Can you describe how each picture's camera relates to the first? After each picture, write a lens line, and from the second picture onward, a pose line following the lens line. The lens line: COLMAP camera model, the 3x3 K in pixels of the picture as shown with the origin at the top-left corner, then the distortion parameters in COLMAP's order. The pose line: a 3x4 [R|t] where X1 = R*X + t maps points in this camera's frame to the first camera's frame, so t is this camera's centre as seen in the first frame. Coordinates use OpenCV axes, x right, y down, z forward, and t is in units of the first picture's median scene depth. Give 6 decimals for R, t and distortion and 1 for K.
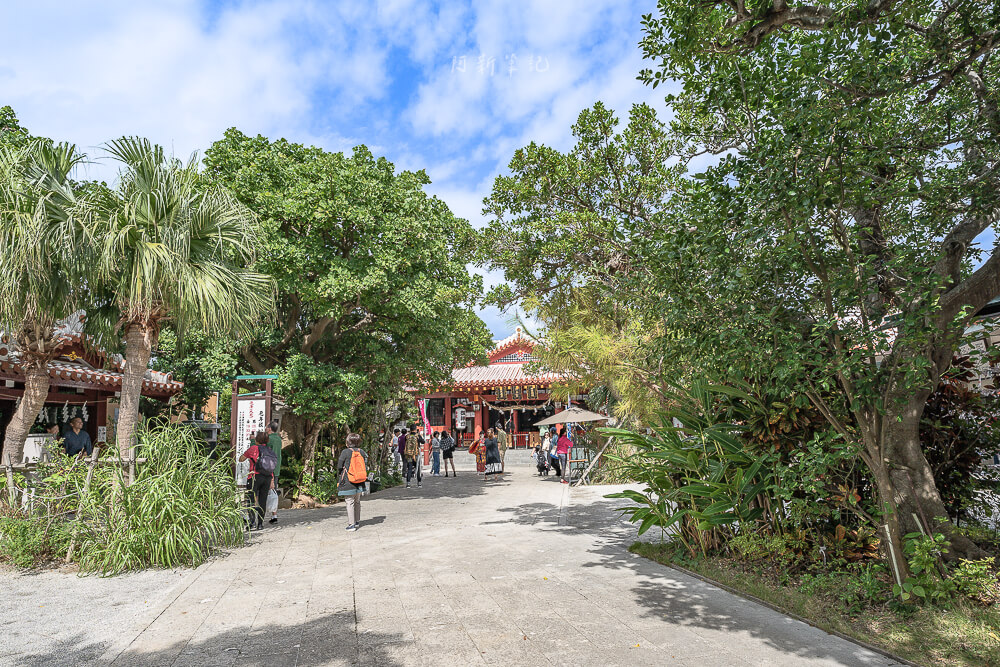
lens RADIAL K [[621.6, 0, 489.8], [0, 621.6, 336.0], [0, 0, 1]] dist [-0.019370, 0.000895]
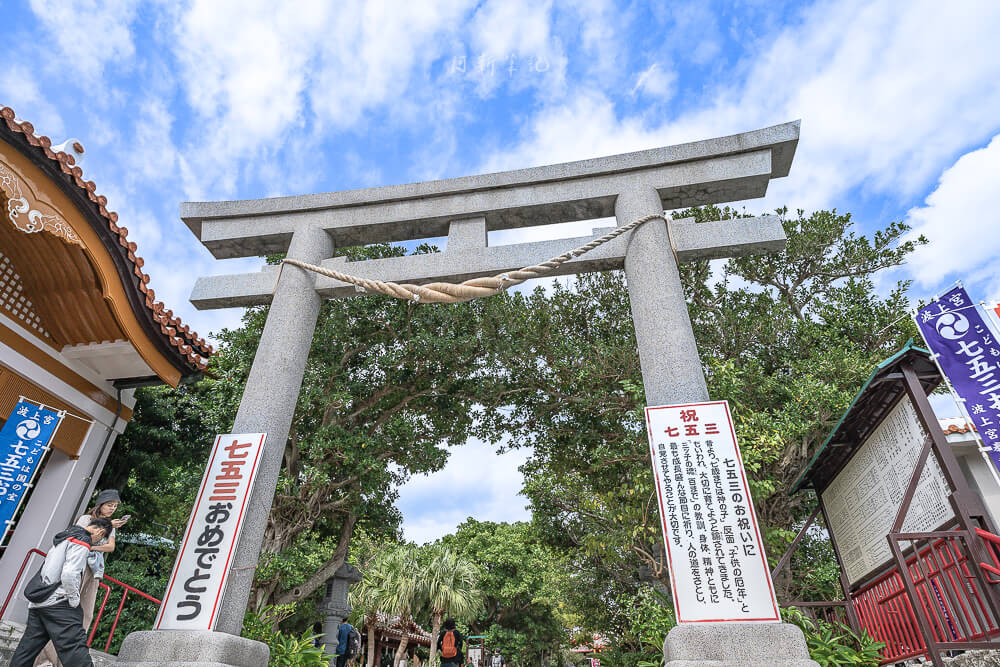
lens RADIAL K [[540.6, 0, 505.4], [0, 540.6, 339.2], [0, 0, 1]] dist [-0.004077, 0.000291]
pose [[0.945973, -0.164215, -0.279586, 0.475158], [0.023802, 0.895111, -0.445208, -0.025085], [0.323371, 0.414500, 0.850659, -1.147200]]
